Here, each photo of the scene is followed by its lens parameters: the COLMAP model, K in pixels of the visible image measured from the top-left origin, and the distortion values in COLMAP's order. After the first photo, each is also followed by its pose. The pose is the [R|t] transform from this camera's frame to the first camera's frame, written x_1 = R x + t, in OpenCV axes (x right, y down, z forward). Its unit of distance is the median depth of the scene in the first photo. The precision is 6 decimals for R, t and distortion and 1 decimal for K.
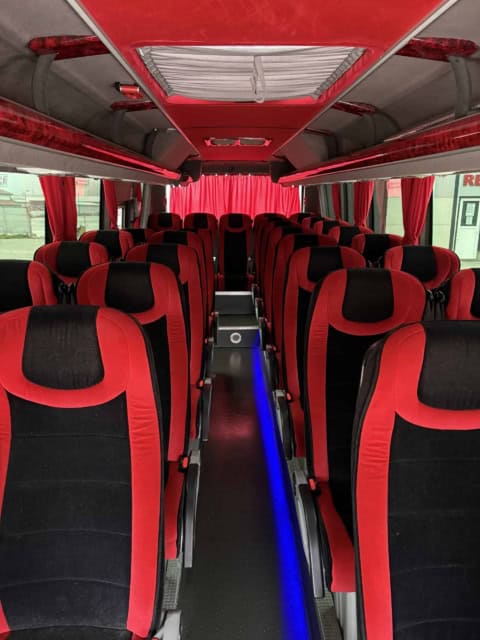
lens RADIAL K [[472.9, 0, 240.3], [0, 472.9, 322.4], [0, 0, 1]] dist [0.025262, -0.032233]
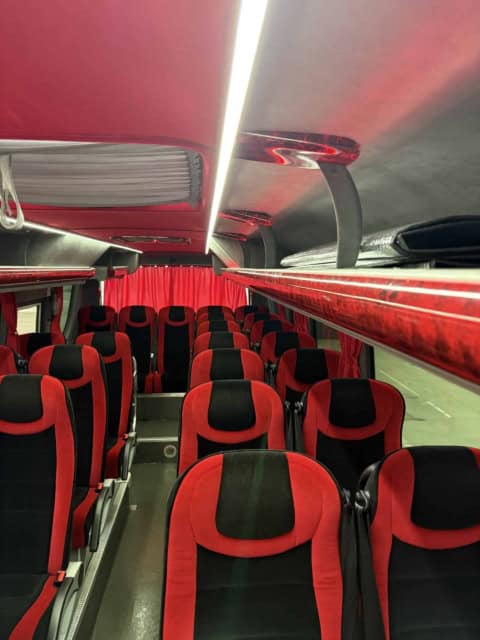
lens RADIAL K [[472.9, 0, 242.4], [0, 472.9, 319.8], [0, 0, 1]] dist [0.025262, -0.032233]
pose [[0.997879, -0.001637, 0.065080, 0.151903], [0.012202, 0.986668, -0.162288, -0.138658], [-0.063946, 0.162738, 0.984595, 0.233845]]
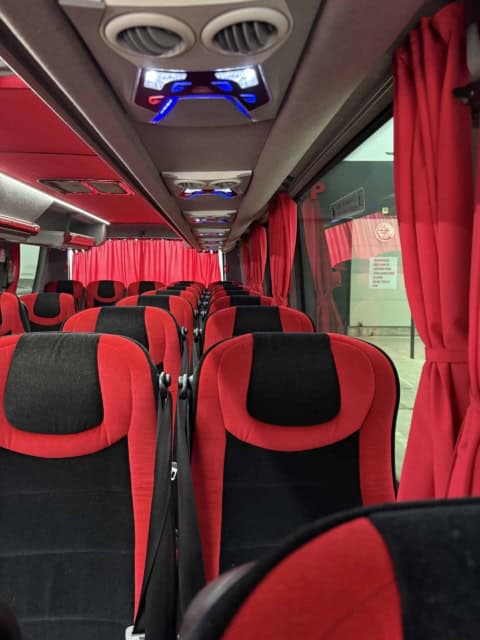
lens RADIAL K [[472.9, 0, 240.5], [0, 472.9, 317.9], [0, 0, 1]] dist [0.025262, -0.032233]
pose [[0.998825, 0.000242, 0.048454, 0.324622], [0.007847, 0.985979, -0.166683, -0.028892], [-0.047815, 0.166868, 0.984819, 0.325520]]
